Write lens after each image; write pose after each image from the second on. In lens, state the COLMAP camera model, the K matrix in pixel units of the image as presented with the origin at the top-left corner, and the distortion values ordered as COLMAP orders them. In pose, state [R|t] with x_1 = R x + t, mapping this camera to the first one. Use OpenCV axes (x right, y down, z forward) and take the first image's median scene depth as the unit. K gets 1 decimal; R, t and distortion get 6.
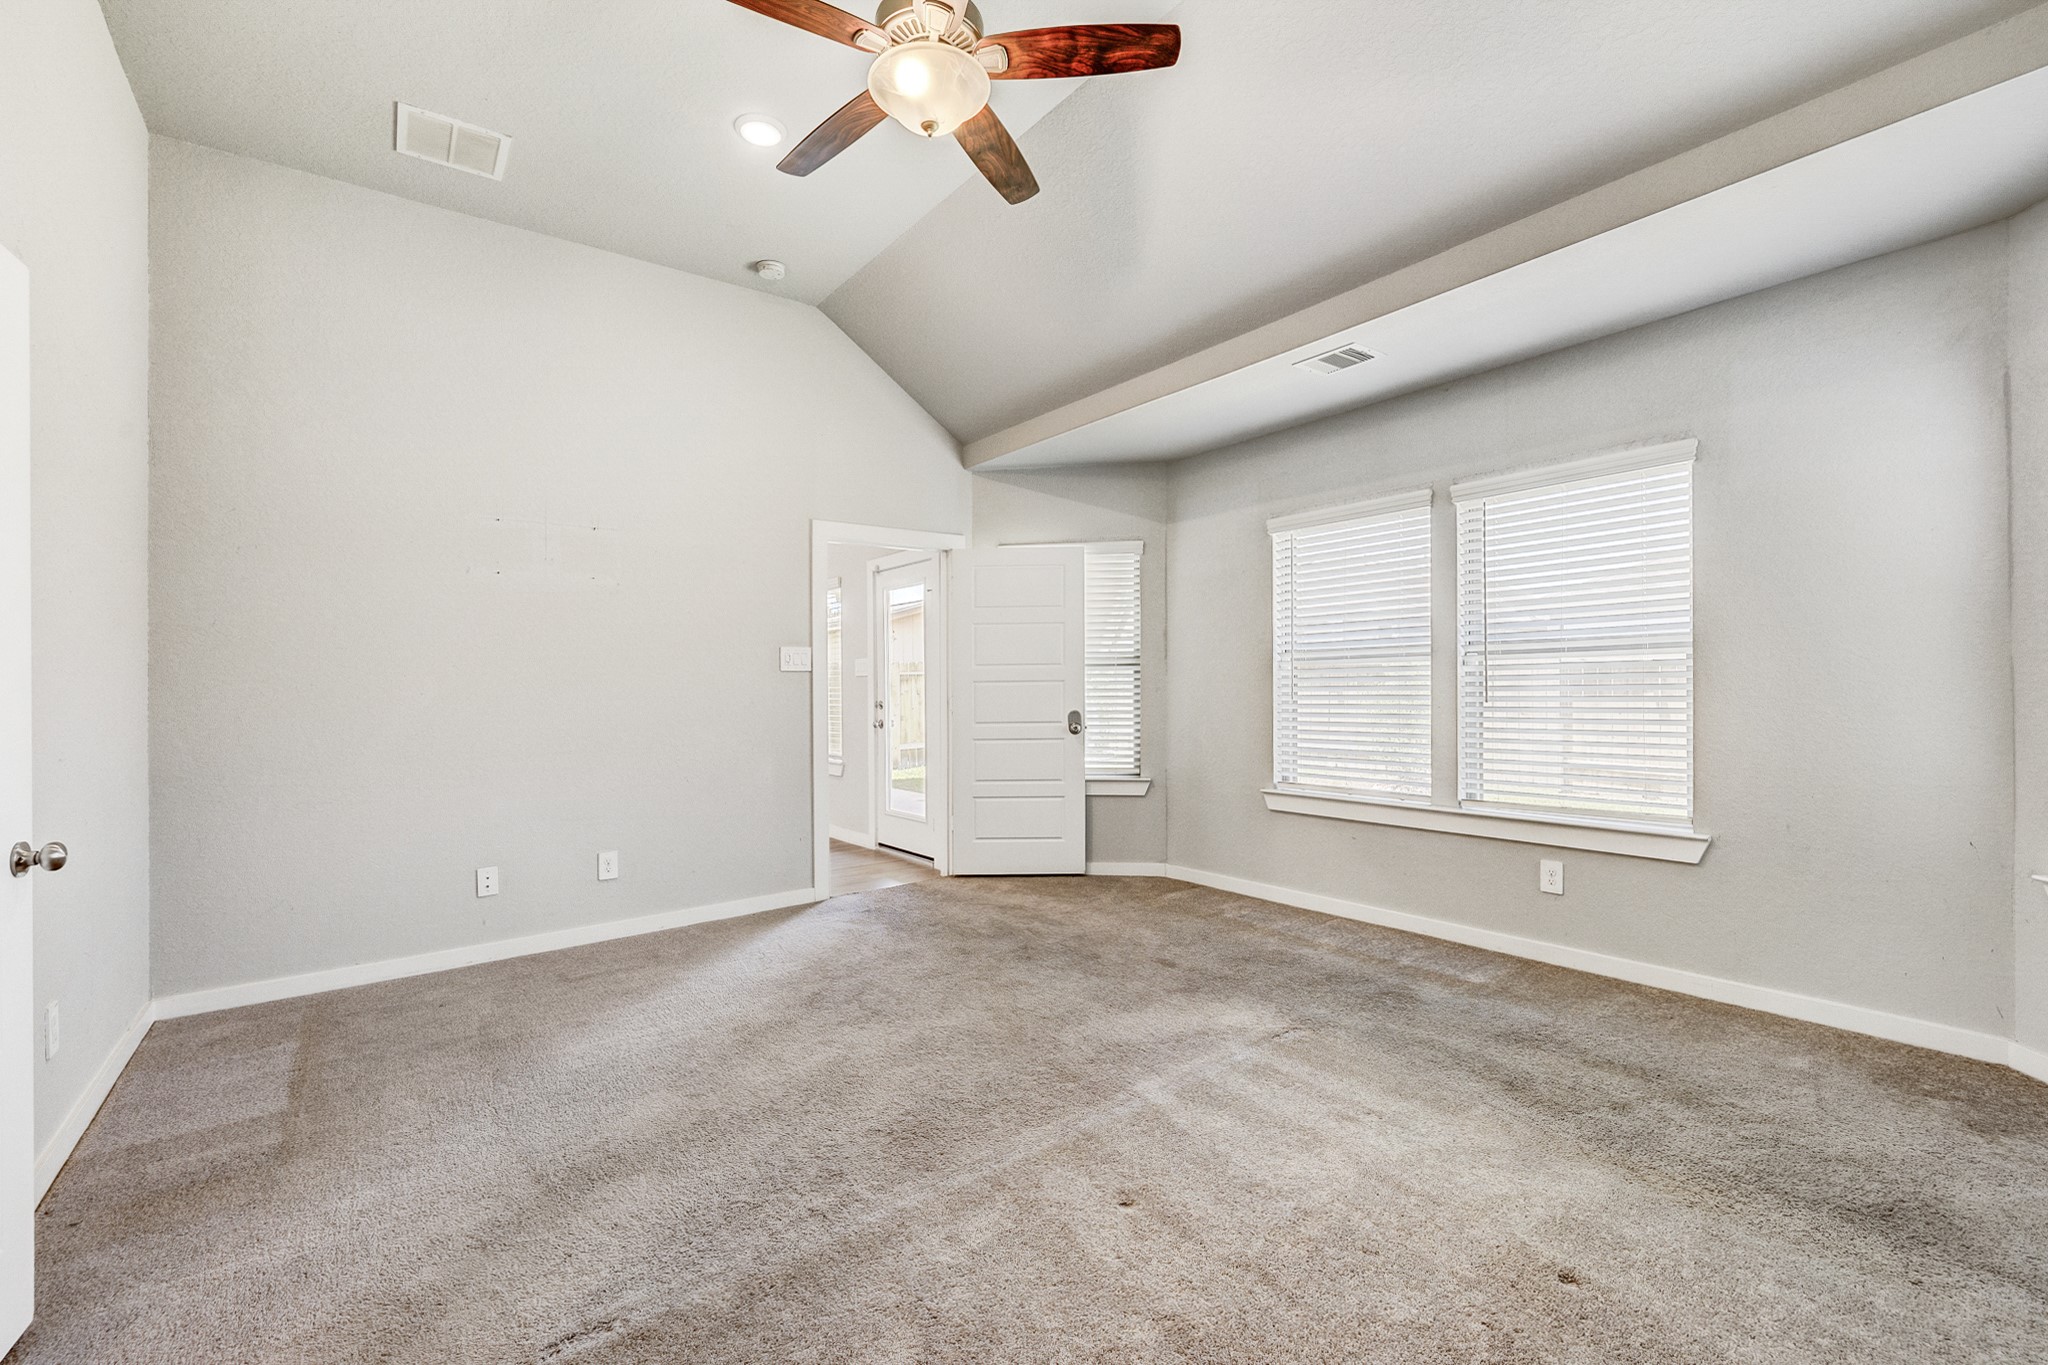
lens RADIAL K [[863.0, 0, 1024.0], [0, 863.0, 682.5], [0, 0, 1]] dist [-0.001906, 0.000077]
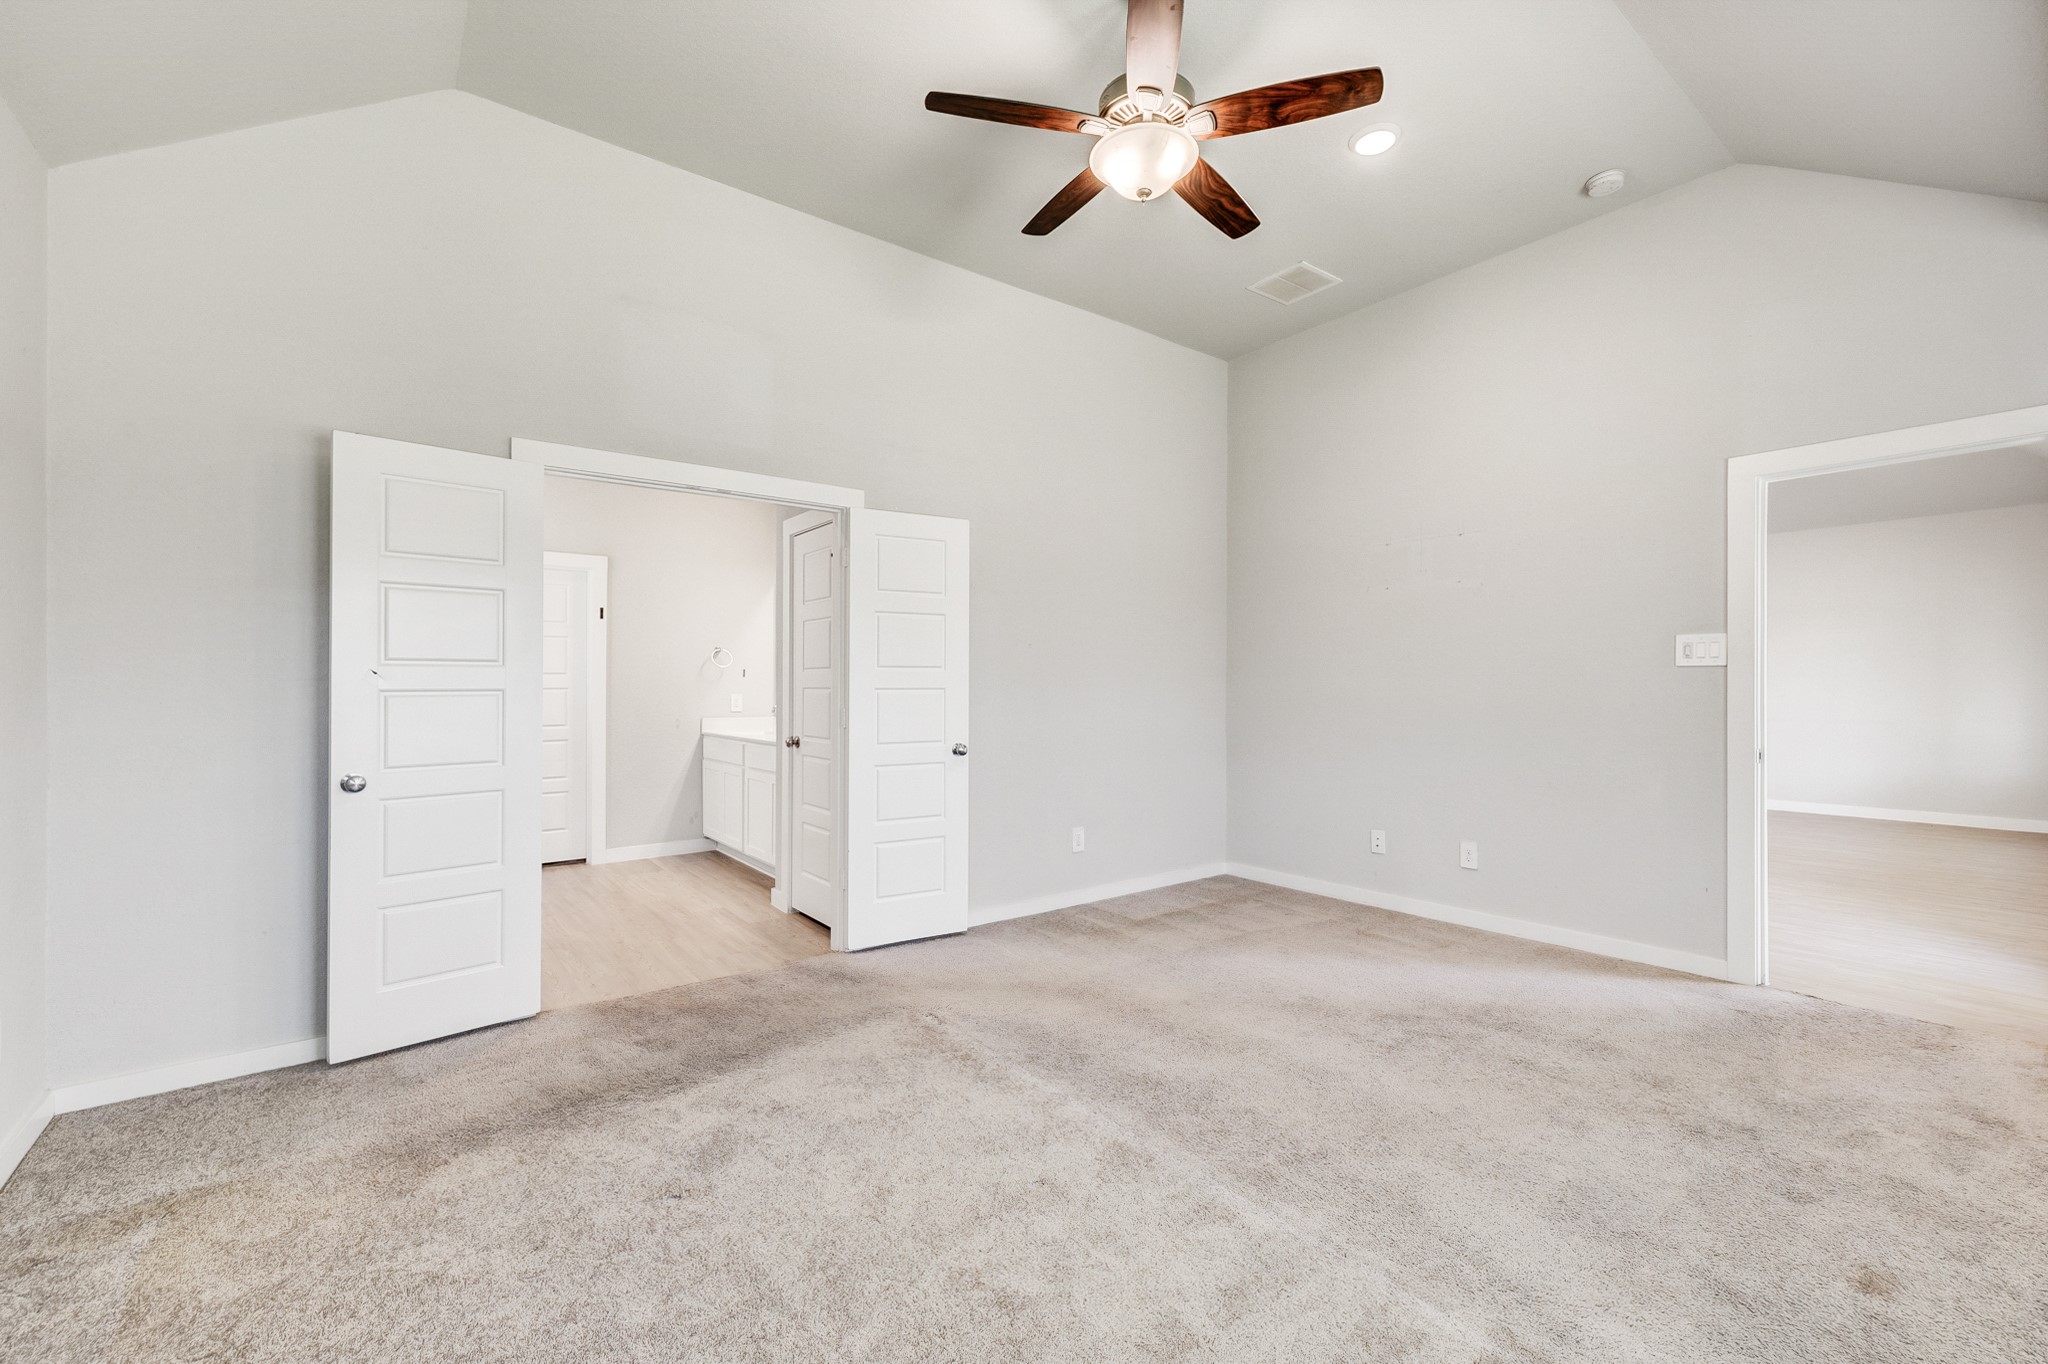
lens RADIAL K [[863.0, 0, 1024.0], [0, 863.0, 682.0], [0, 0, 1]] dist [-0.001906, 0.000077]
pose [[0.004953, 0.009177, -0.999946, 0.659066], [-0.005569, 0.999943, 0.009150, -0.000995], [0.999972, 0.005523, 0.005004, 0.564282]]
